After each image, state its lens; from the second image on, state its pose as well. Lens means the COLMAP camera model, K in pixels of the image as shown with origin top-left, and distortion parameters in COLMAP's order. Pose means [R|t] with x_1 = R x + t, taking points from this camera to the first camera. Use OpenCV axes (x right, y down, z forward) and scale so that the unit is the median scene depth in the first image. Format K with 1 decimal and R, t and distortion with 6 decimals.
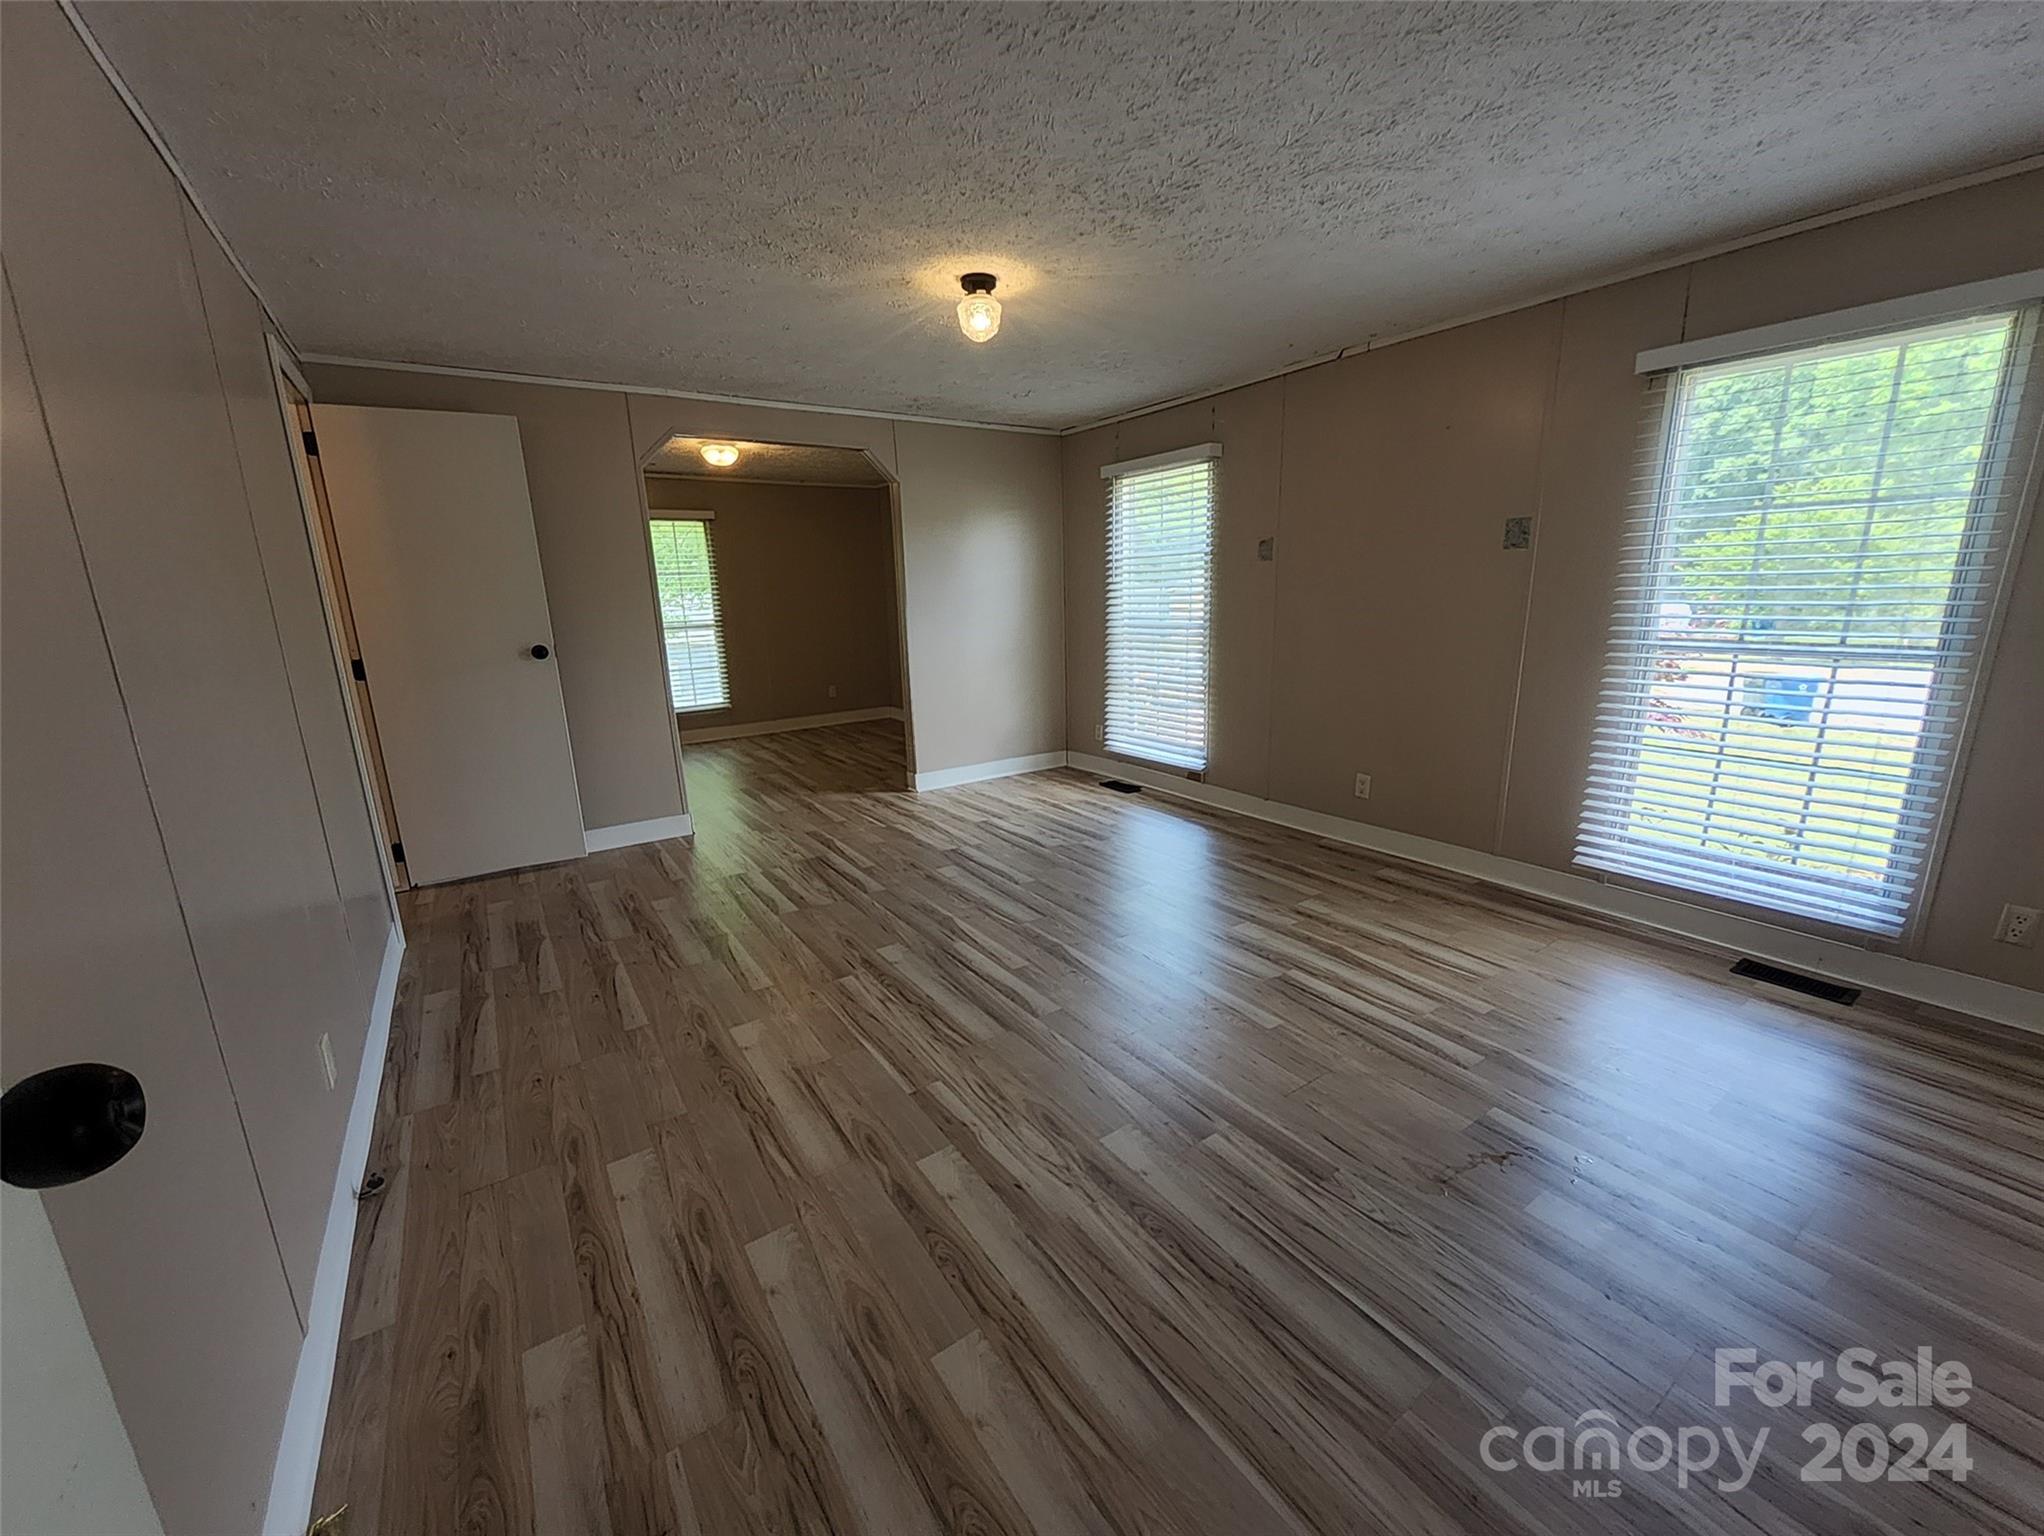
lens RADIAL K [[810.1, 0, 1022.0], [0, 810.1, 768.0], [0, 0, 1]] dist [0.000990, -0.000033]
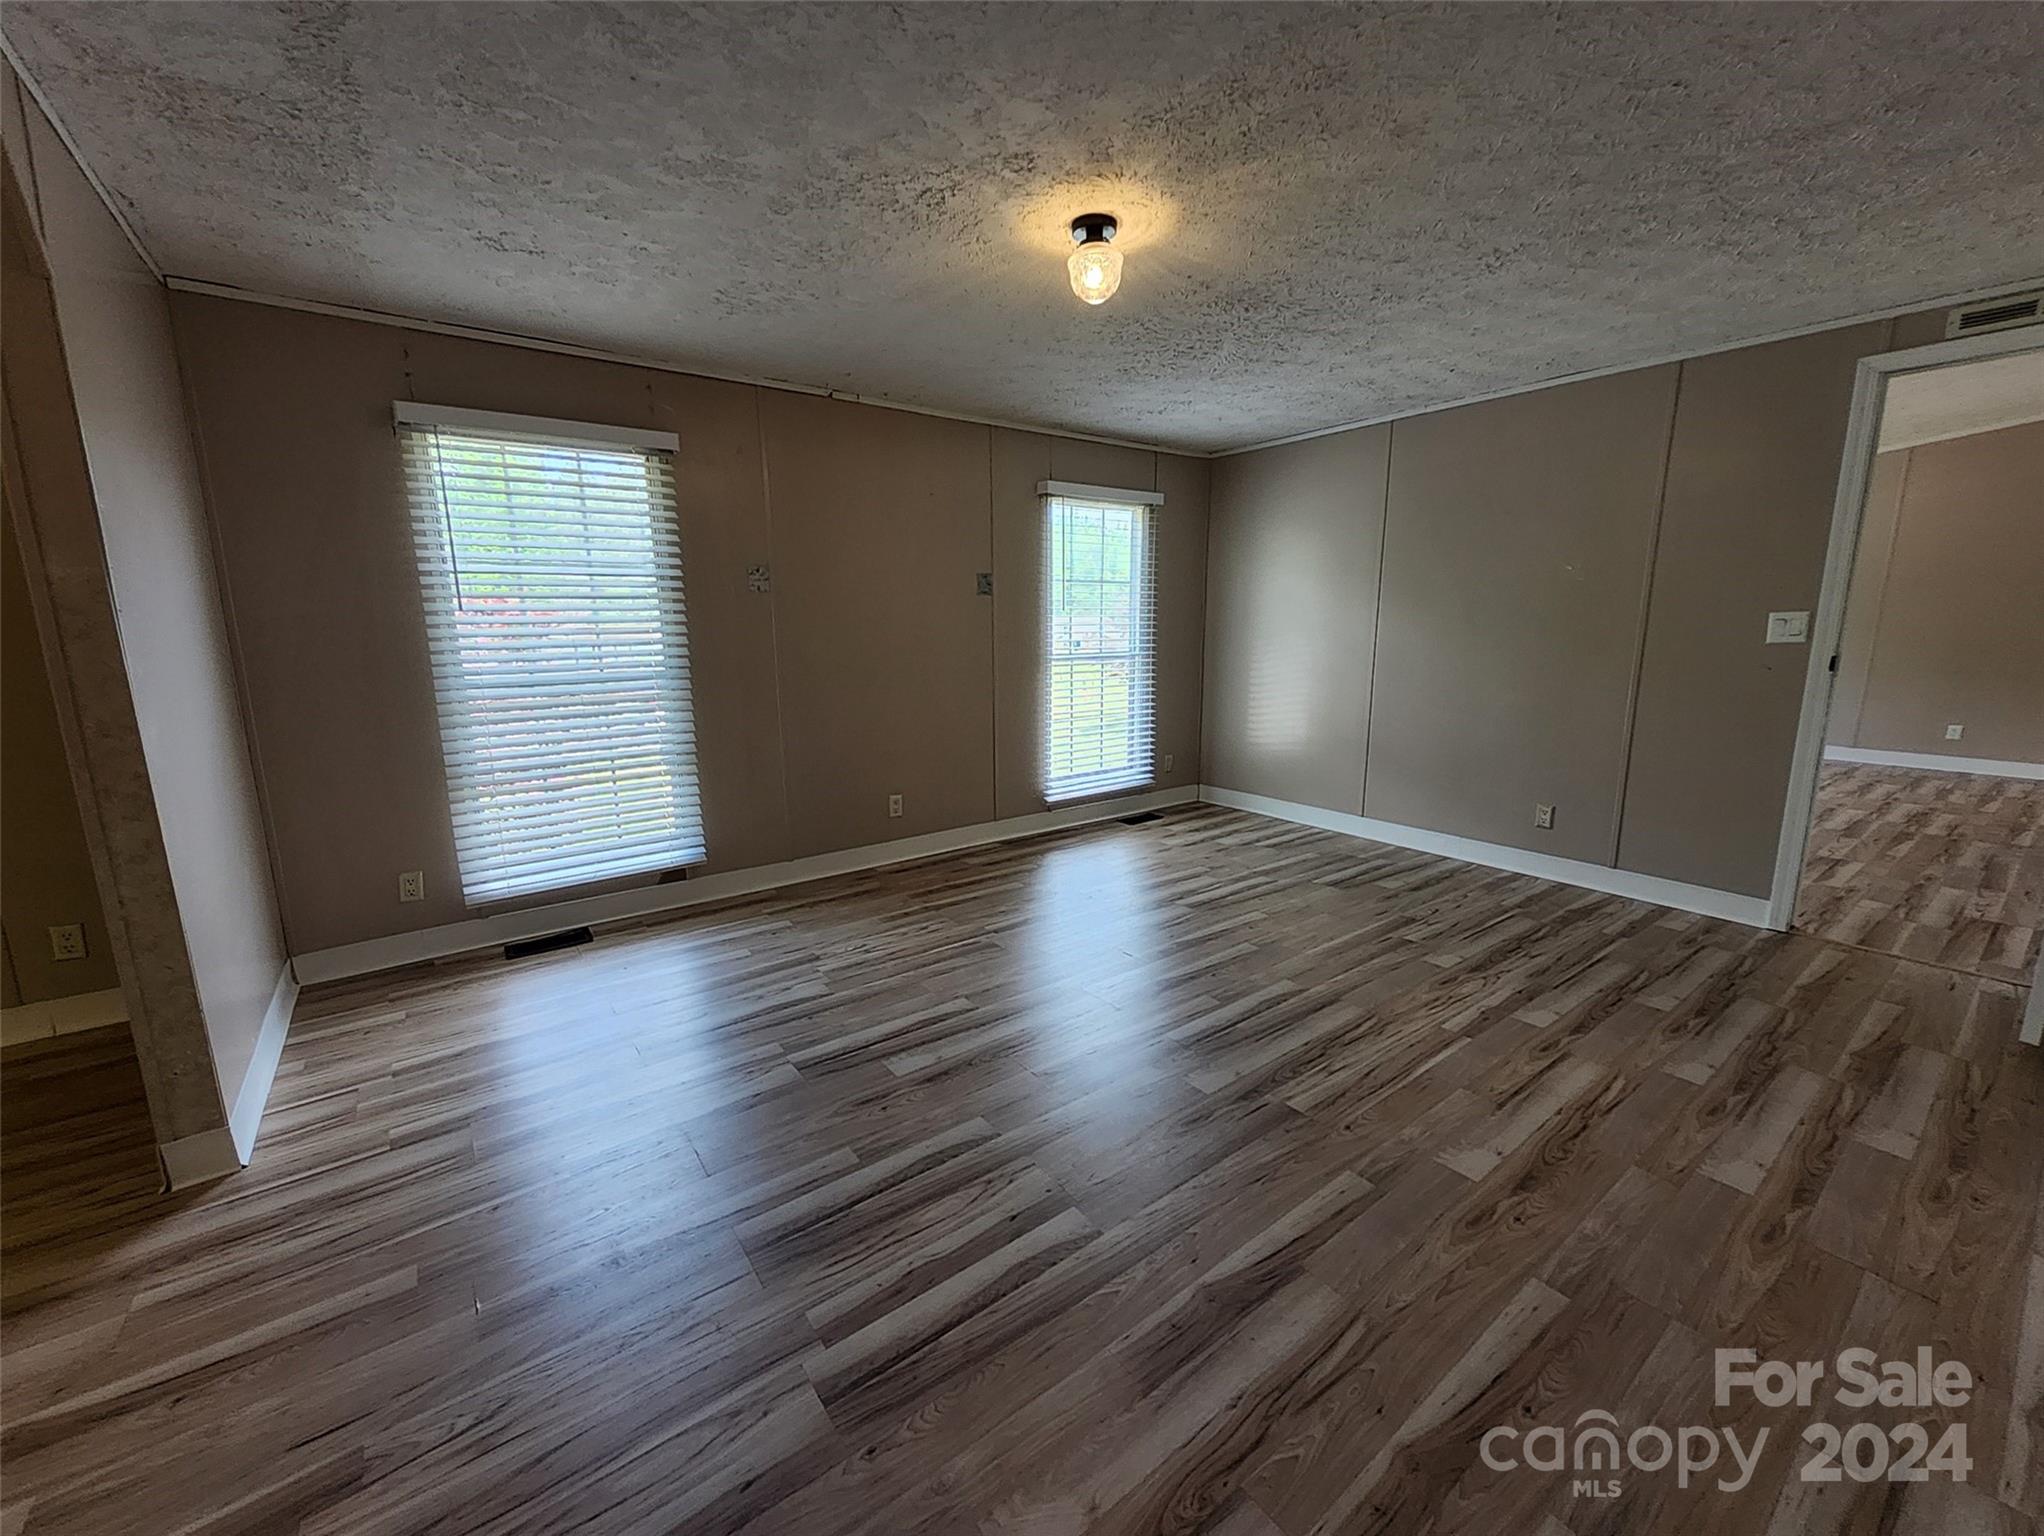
lens RADIAL K [[805.9, 0, 1024.5], [0, 805.9, 778.2], [0, 0, 1]] dist [0.007036, 0.000146]
pose [[-0.048526, -0.173508, 0.983636, -0.636561], [0.225445, 0.957480, 0.180016, -0.167509], [-0.973047, 0.230491, -0.007346, 0.827658]]
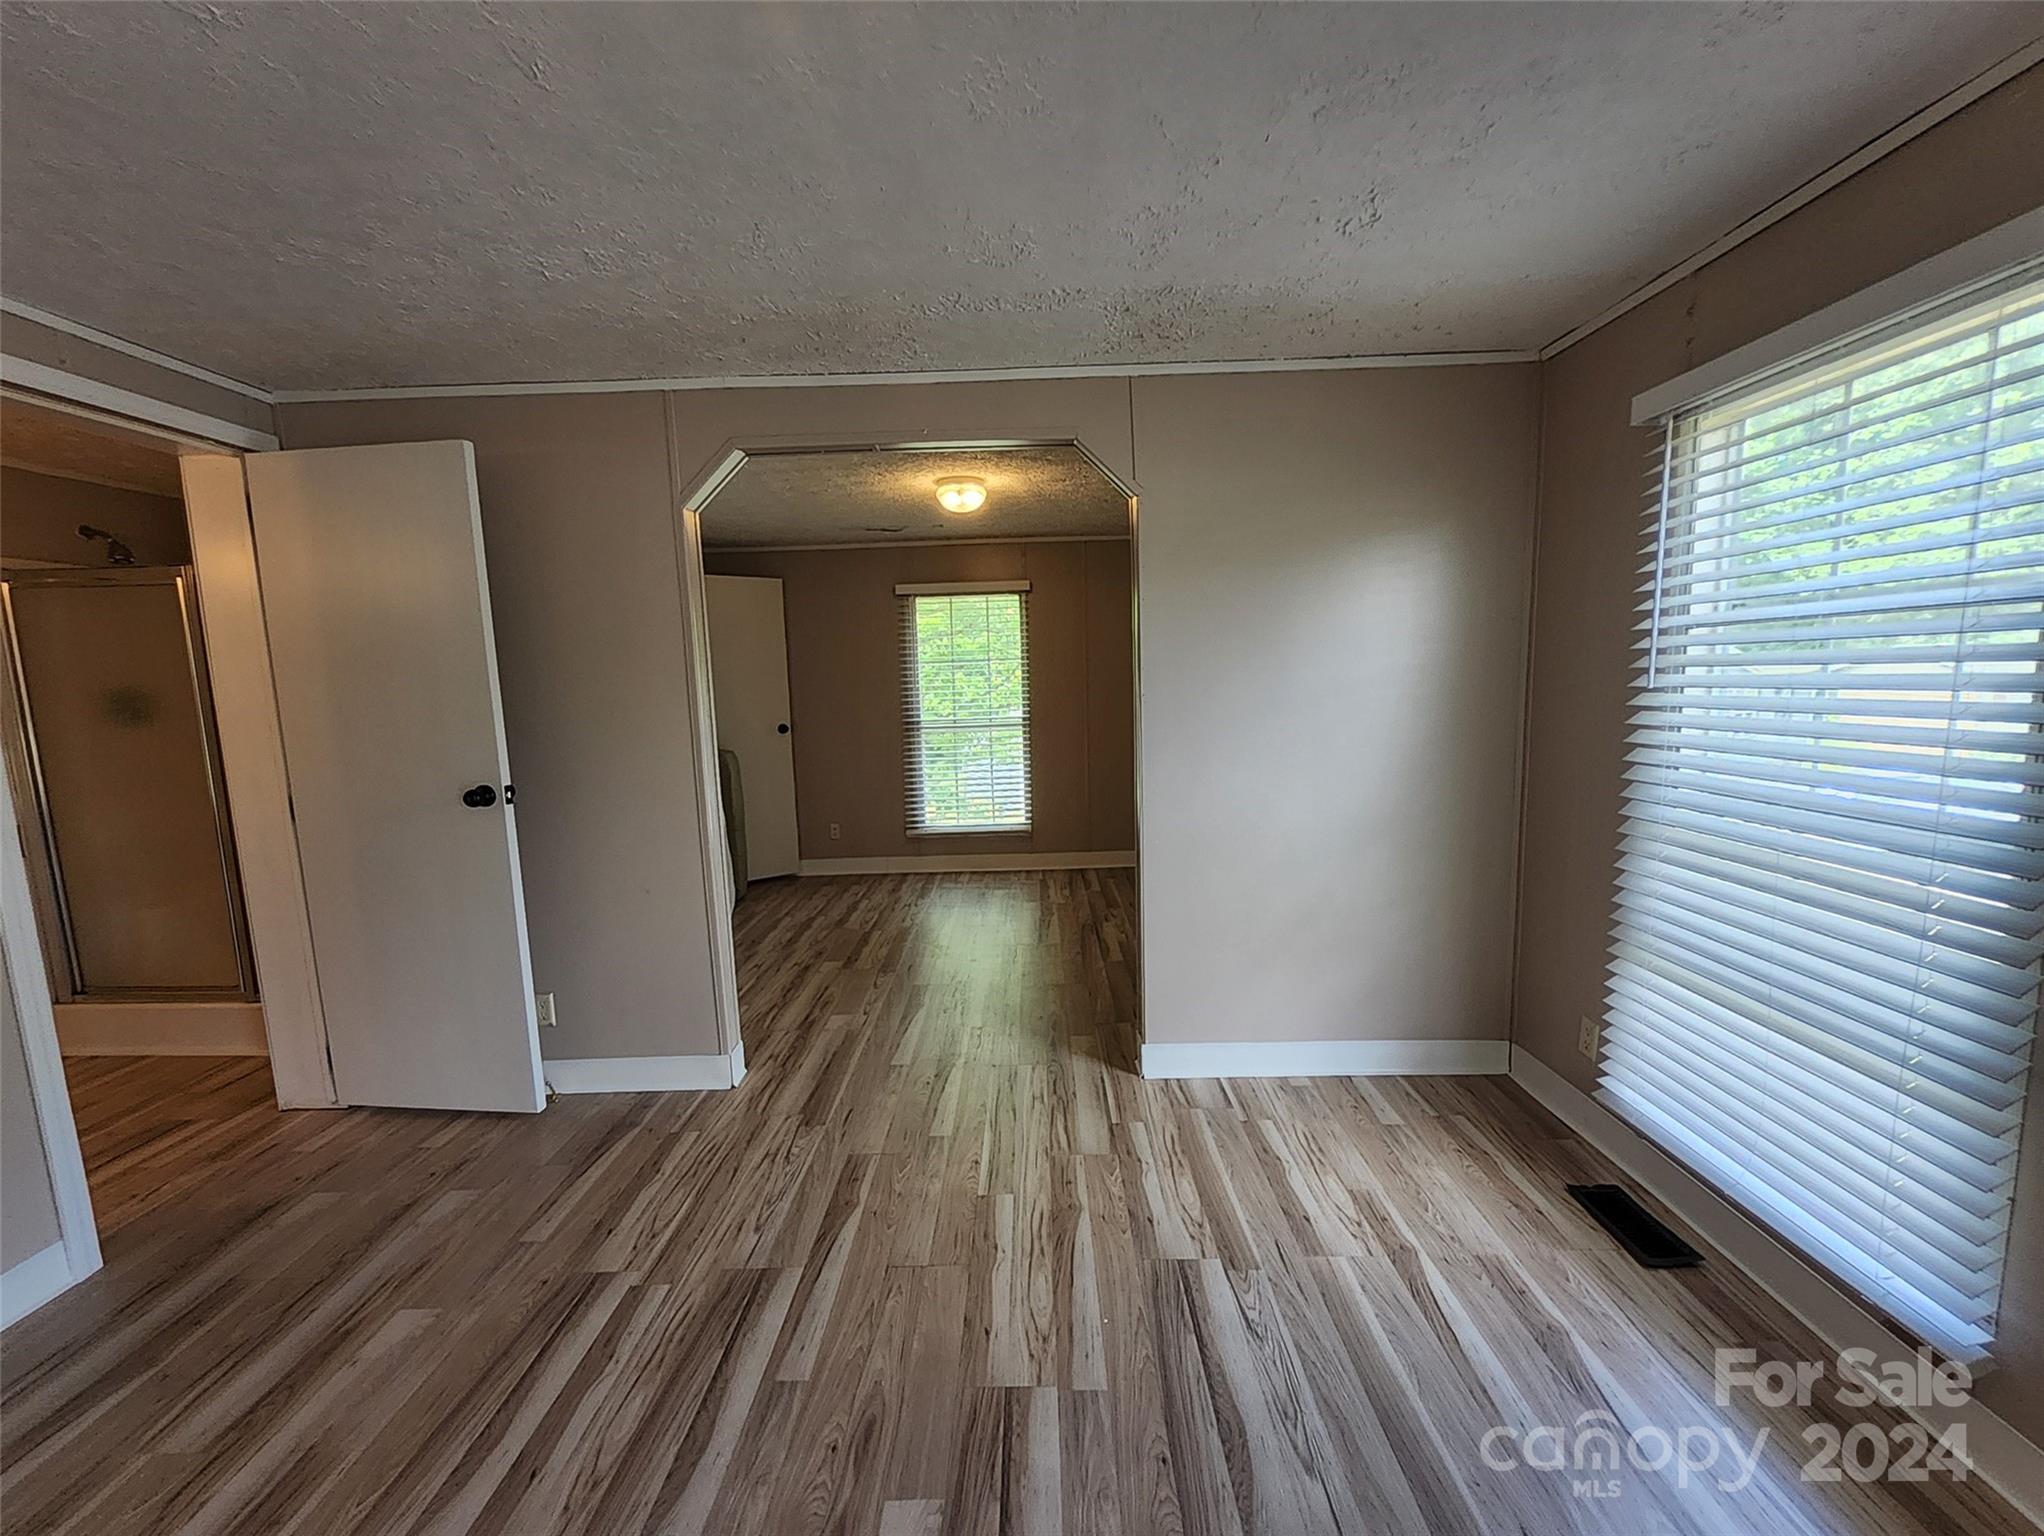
lens RADIAL K [[813.7, 0, 1017.1], [0, 813.7, 763.0], [0, 0, 1]] dist [-0.007035, -0.000118]
pose [[0.818634, 0.066008, -0.570510, 0.117083], [-0.119900, 0.991127, -0.057374, -0.175460], [0.561660, 0.115373, 0.819284, 0.677036]]
